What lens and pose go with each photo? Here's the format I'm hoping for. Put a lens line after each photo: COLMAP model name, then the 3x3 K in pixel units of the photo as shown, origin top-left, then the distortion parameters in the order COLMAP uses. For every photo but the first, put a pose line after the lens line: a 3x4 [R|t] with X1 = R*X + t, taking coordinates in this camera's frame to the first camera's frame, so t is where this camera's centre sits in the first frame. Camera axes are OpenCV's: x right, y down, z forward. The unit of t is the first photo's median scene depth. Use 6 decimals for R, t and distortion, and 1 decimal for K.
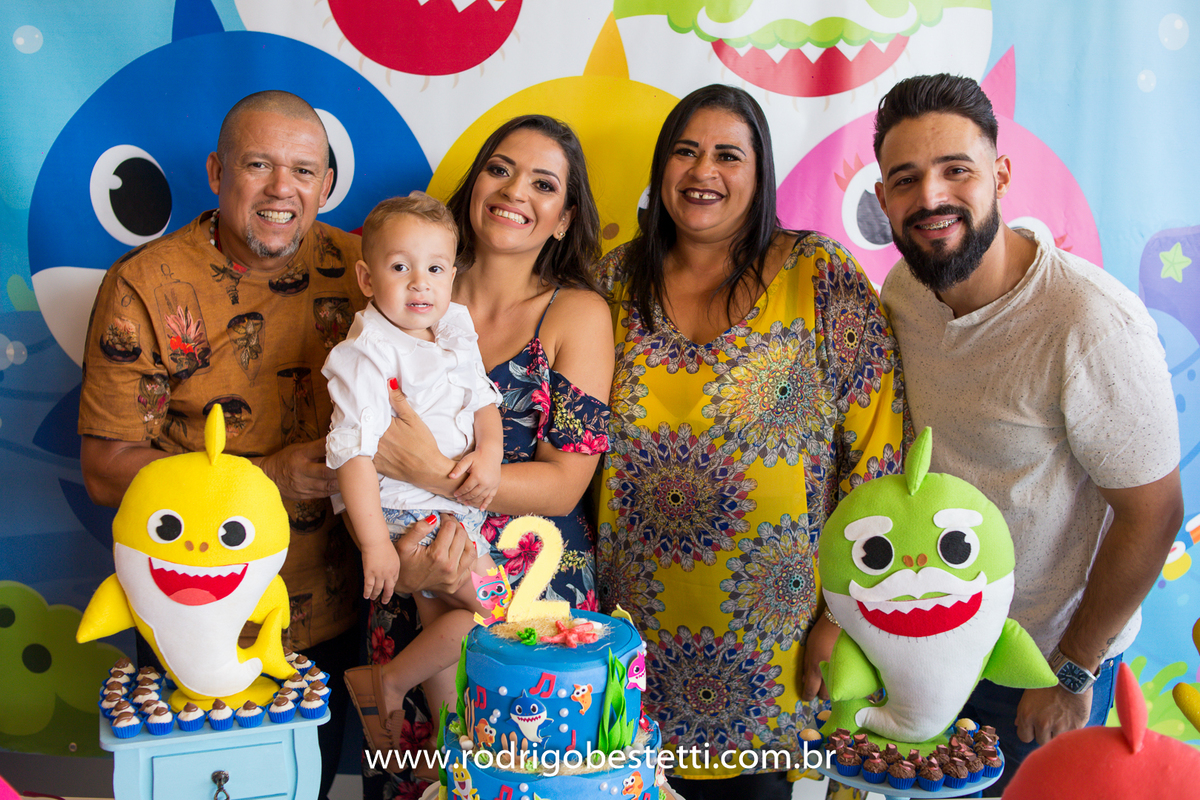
lens RADIAL K [[1191.7, 0, 599.0], [0, 1191.7, 402.0], [0, 0, 1]] dist [-0.130049, 0.063705]
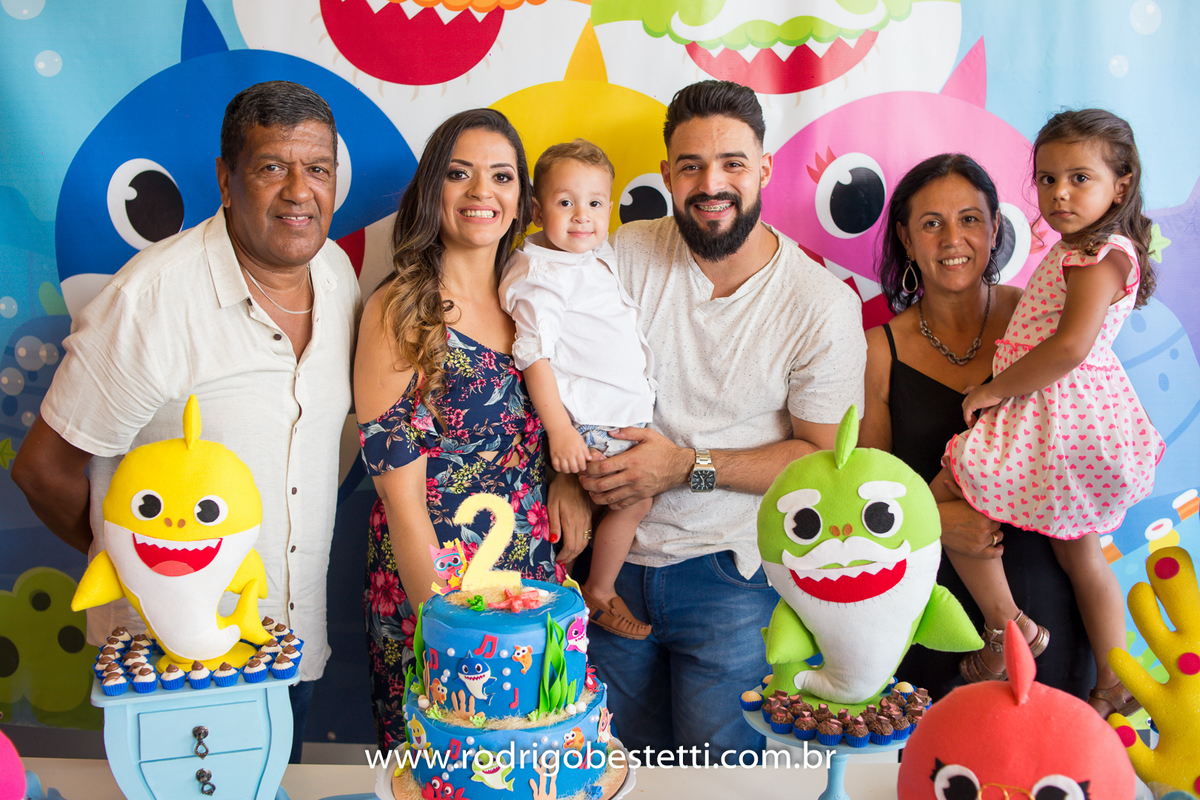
lens RADIAL K [[1198.1, 0, 604.7], [0, 1198.1, 397.1], [0, 0, 1]] dist [-0.139140, 0.095537]
pose [[0.998235, -0.017986, -0.056598, 0.119503], [0.017891, 0.999838, -0.002184, 0.013234], [0.056628, 0.001168, 0.998395, -0.082310]]
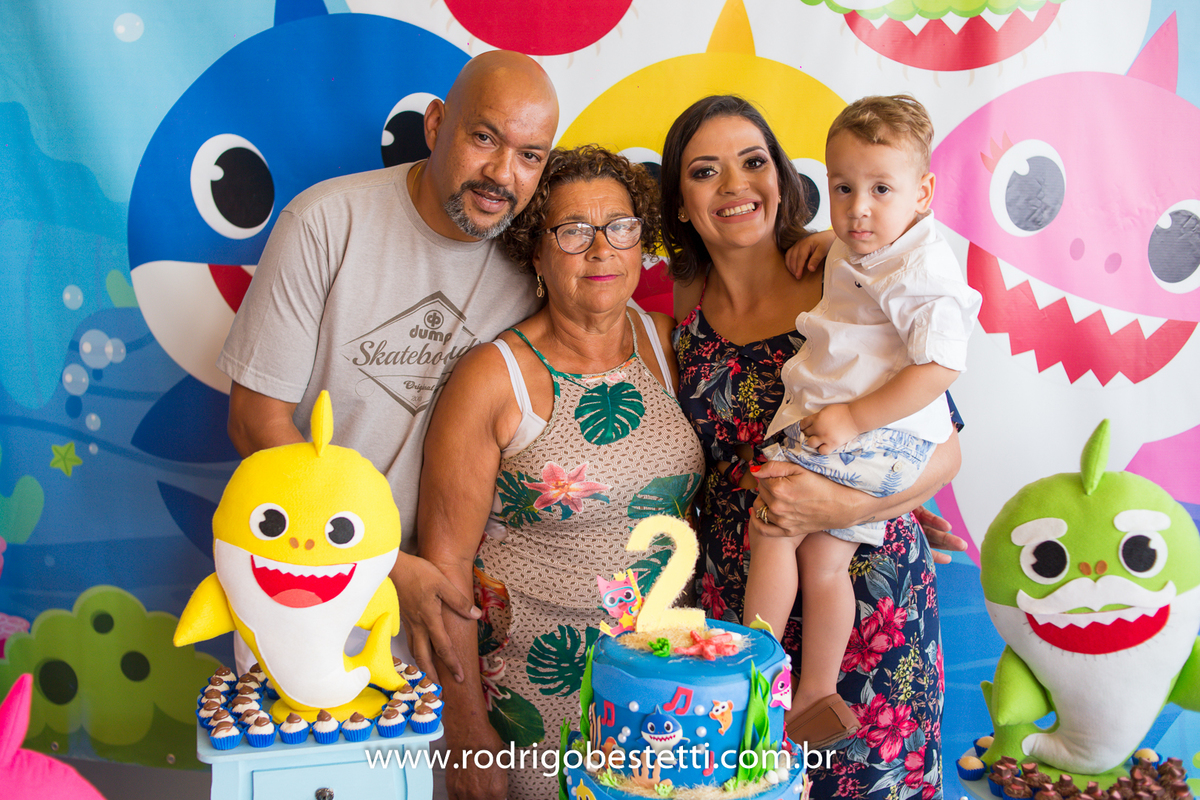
lens RADIAL K [[1219.8, 0, 581.6], [0, 1219.8, 399.9], [0, 0, 1]] dist [-0.130320, 0.070184]
pose [[0.995341, 0.000544, -0.096419, -0.029932], [-0.002209, 0.999850, -0.017160, 0.024090], [0.096395, 0.017293, 0.995193, 0.066308]]
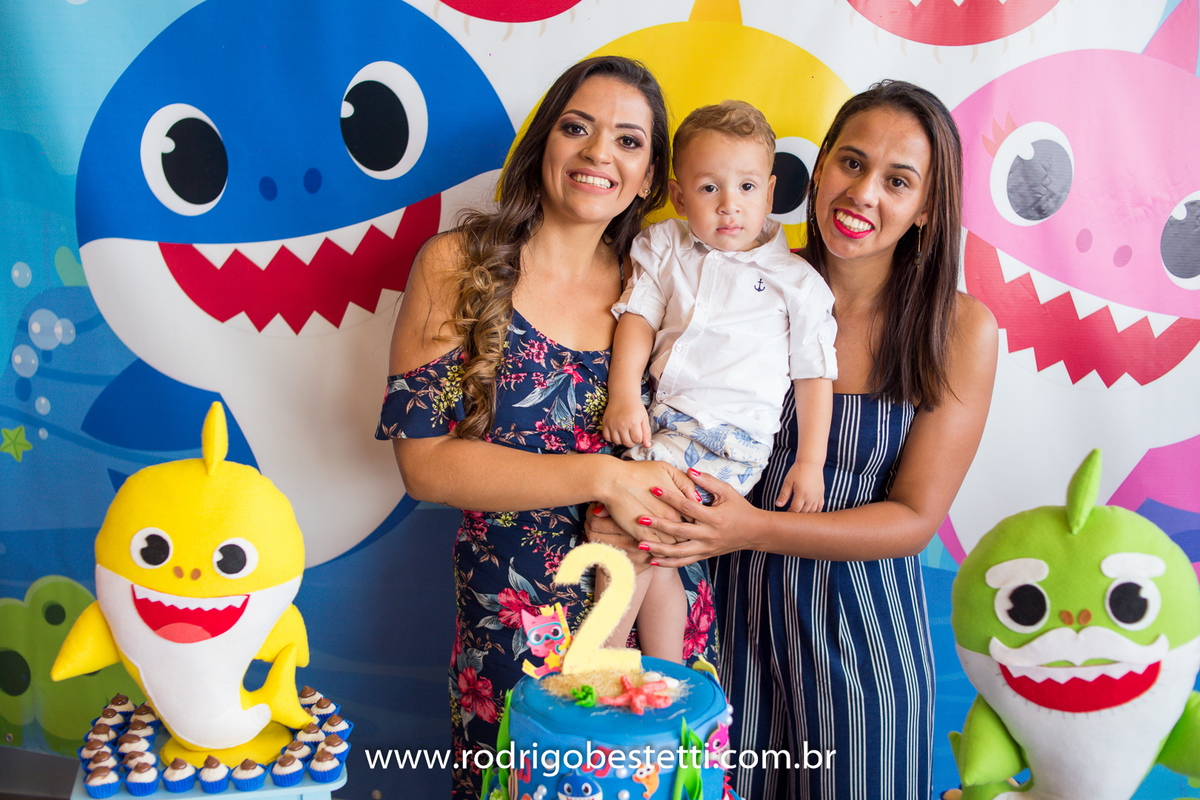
lens RADIAL K [[1191.7, 0, 599.0], [0, 1191.7, 402.0], [0, 0, 1]] dist [-0.130049, 0.063705]
pose [[0.993922, 0.021479, -0.107969, 0.032125], [-0.019485, 0.999620, 0.019488, -0.018830], [0.108347, -0.017265, 0.993963, 0.195141]]
